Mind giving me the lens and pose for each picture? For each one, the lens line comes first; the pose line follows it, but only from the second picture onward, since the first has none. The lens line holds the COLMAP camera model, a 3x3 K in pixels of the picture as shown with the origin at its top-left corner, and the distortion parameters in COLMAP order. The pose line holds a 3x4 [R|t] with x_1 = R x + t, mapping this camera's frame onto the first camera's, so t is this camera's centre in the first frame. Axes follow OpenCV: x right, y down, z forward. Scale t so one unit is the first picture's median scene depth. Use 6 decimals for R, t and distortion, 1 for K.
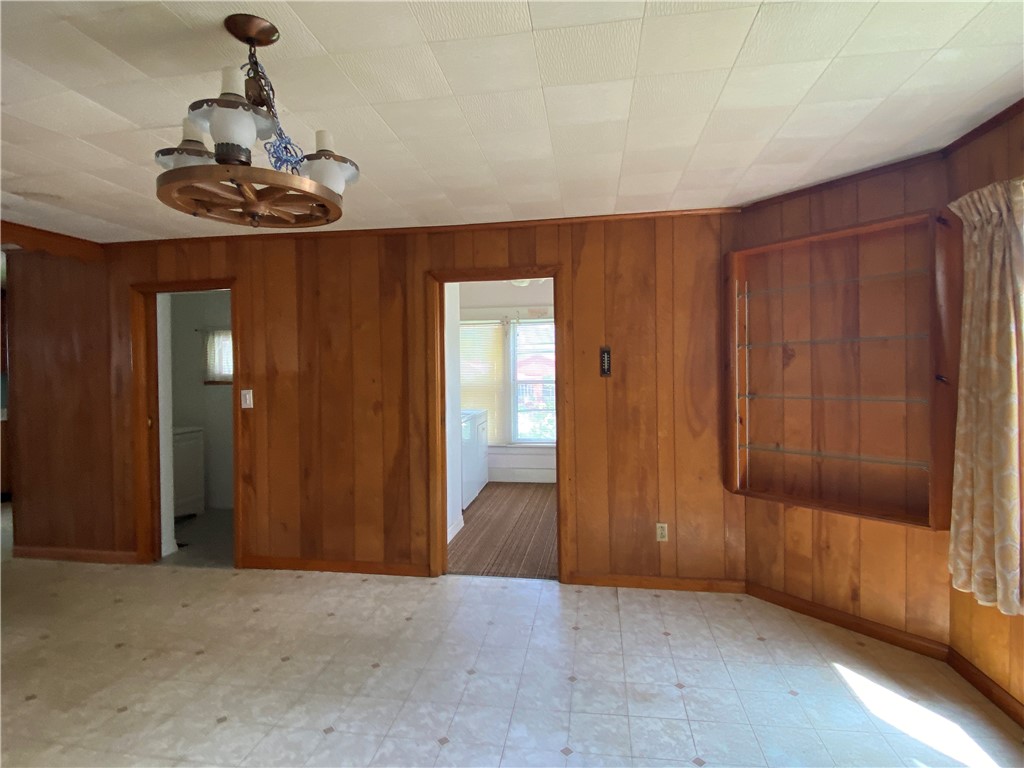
lens RADIAL K [[544.7, 0, 509.3], [0, 544.7, 377.8], [0, 0, 1]] dist [0.044437, -0.038312]
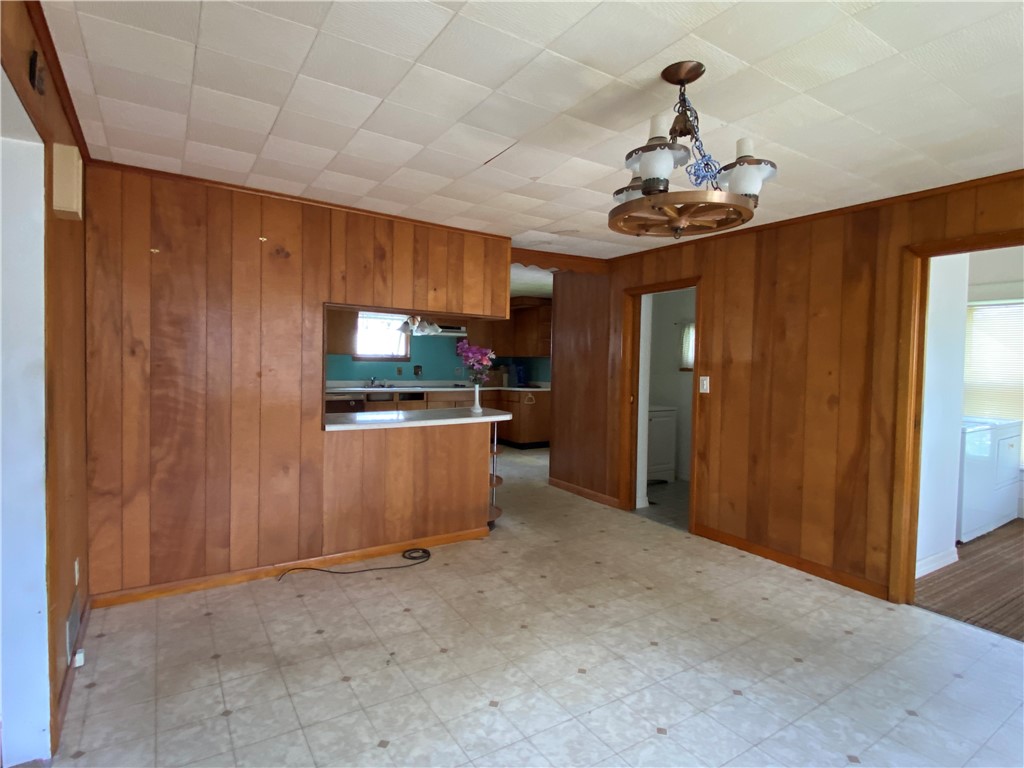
lens RADIAL K [[544.7, 0, 509.3], [0, 544.7, 377.8], [0, 0, 1]] dist [0.044437, -0.038312]
pose [[0.663088, 0.047490, -0.747033, 0.105519], [-0.034433, 0.998864, 0.032935, 0.002098], [0.747749, 0.003884, 0.663970, -0.037207]]
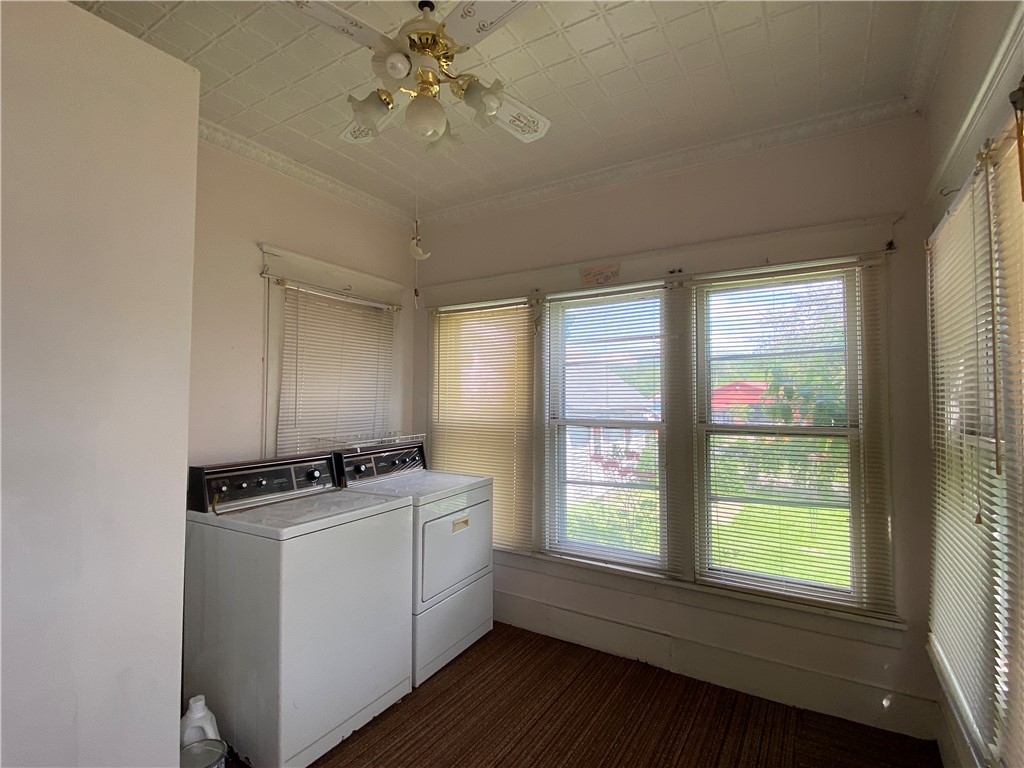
lens RADIAL K [[499.1, 0, 509.8], [0, 499.1, 380.7], [0, 0, 1]] dist [0.062402, -0.053957]
pose [[0.920342, 0.001304, -0.391113, 0.293979], [-0.017669, 0.999112, -0.038246, -0.021122], [0.390715, 0.042110, 0.919548, 1.127359]]
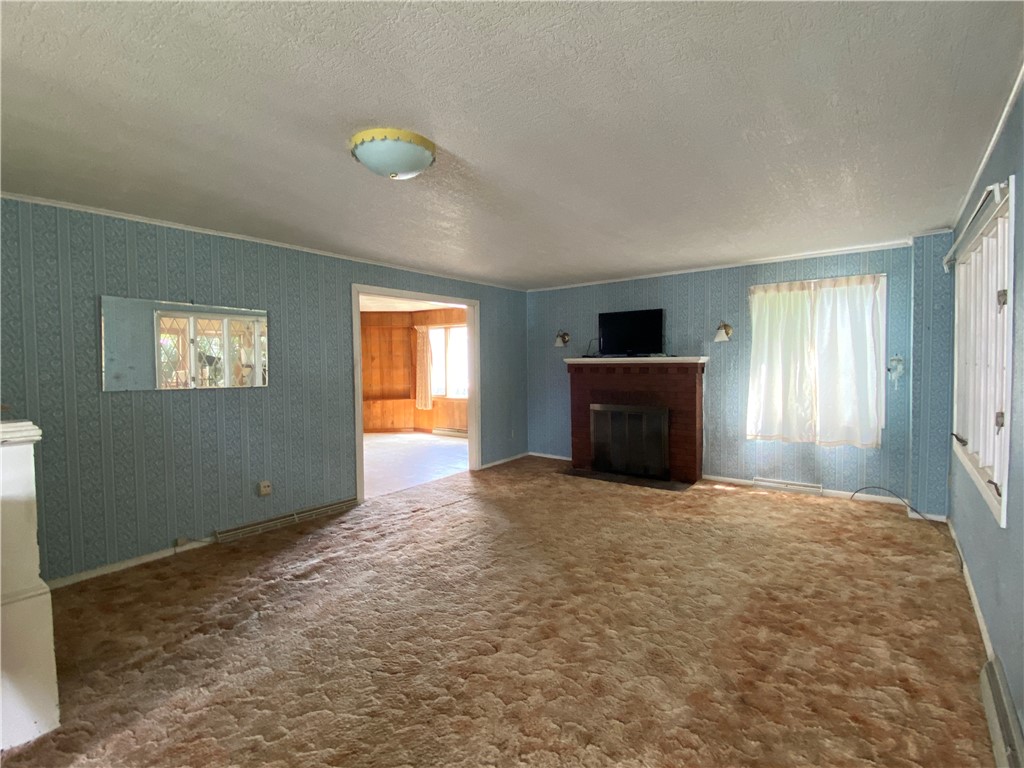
lens RADIAL K [[499.1, 0, 509.8], [0, 499.1, 380.7], [0, 0, 1]] dist [0.062402, -0.053957]
pose [[0.480274, -0.019811, 0.876895, -1.771563], [0.013314, 0.999794, 0.015295, 0.058051], [-0.877017, 0.004329, 0.480439, -1.203092]]
